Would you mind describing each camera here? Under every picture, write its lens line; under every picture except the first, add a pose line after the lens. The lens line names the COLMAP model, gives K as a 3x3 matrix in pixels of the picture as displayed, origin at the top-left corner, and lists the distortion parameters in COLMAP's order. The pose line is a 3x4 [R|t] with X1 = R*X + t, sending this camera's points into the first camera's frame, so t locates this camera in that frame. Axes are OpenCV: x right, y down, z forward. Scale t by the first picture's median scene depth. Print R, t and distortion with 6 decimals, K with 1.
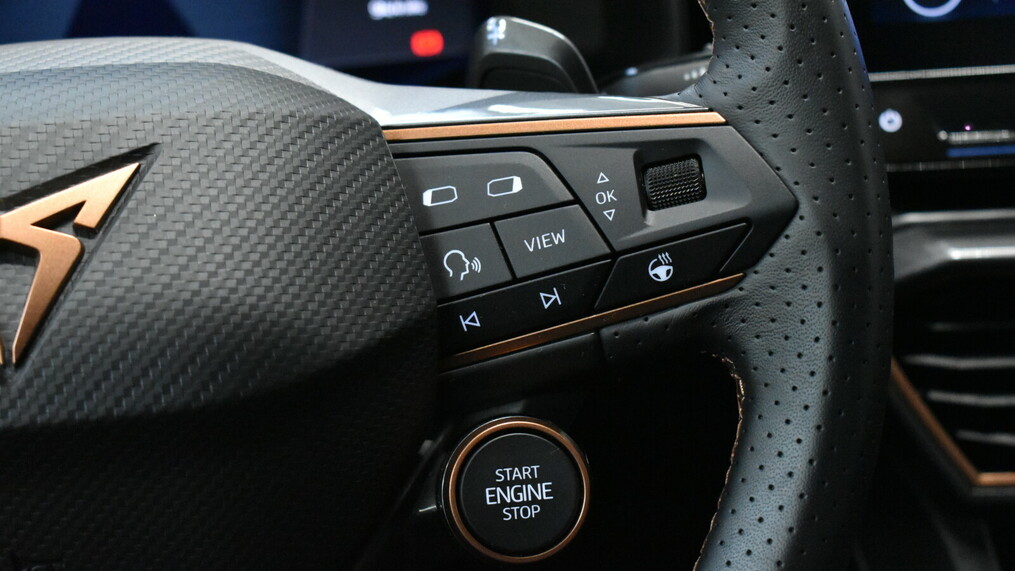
lens RADIAL K [[2133.2, 0, 507.5], [0, 2133.2, 285.5], [0, 0, 1]] dist [-0.027259, -0.034683]
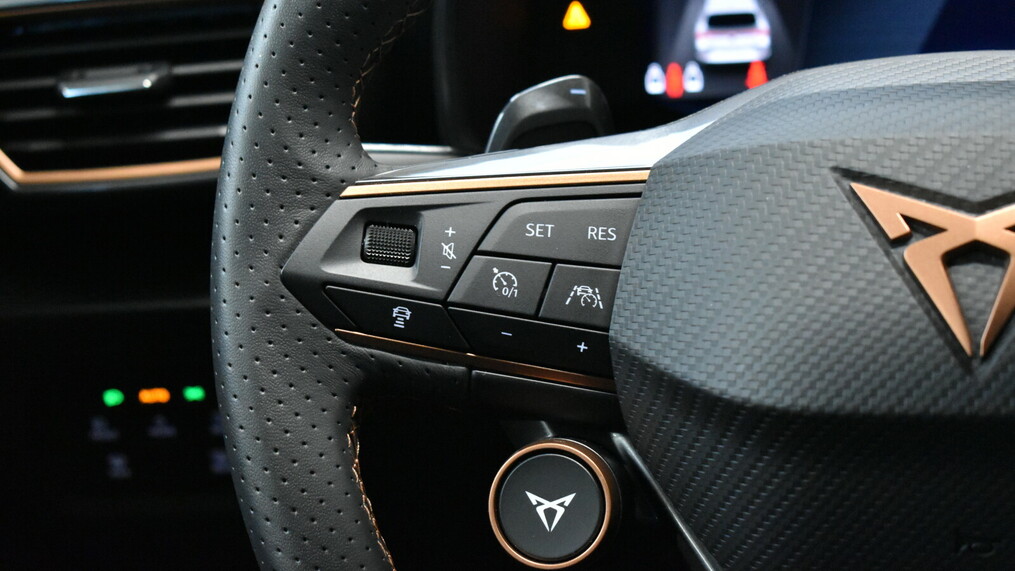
lens RADIAL K [[2133.2, 0, 507.5], [0, 2133.2, 285.5], [0, 0, 1]] dist [-0.027259, -0.034683]
pose [[0.956804, 0.083320, -0.278538, -0.153151], [-0.077895, 0.996495, 0.030508, -0.012672], [0.280104, -0.007494, 0.959940, -0.100562]]
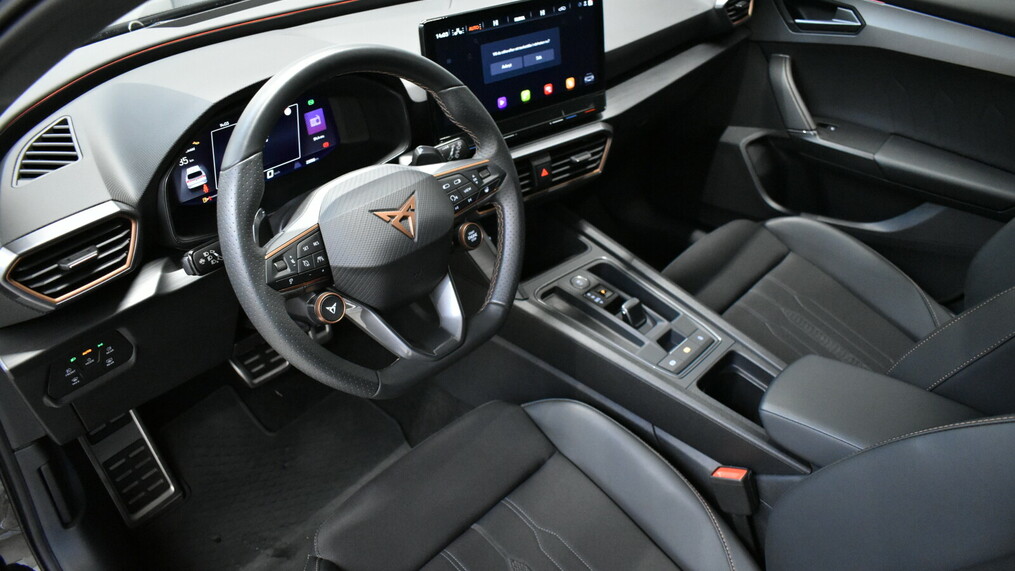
lens RADIAL K [[761.9, 0, 507.5], [0, 761.9, 285.5], [0, 0, 1]] dist [0.004914, 0.001090]
pose [[0.730382, -0.317540, 0.604740, -1.160195], [0.180329, 0.943598, 0.277675, -0.312127], [-0.658804, -0.093756, 0.746449, -0.533232]]
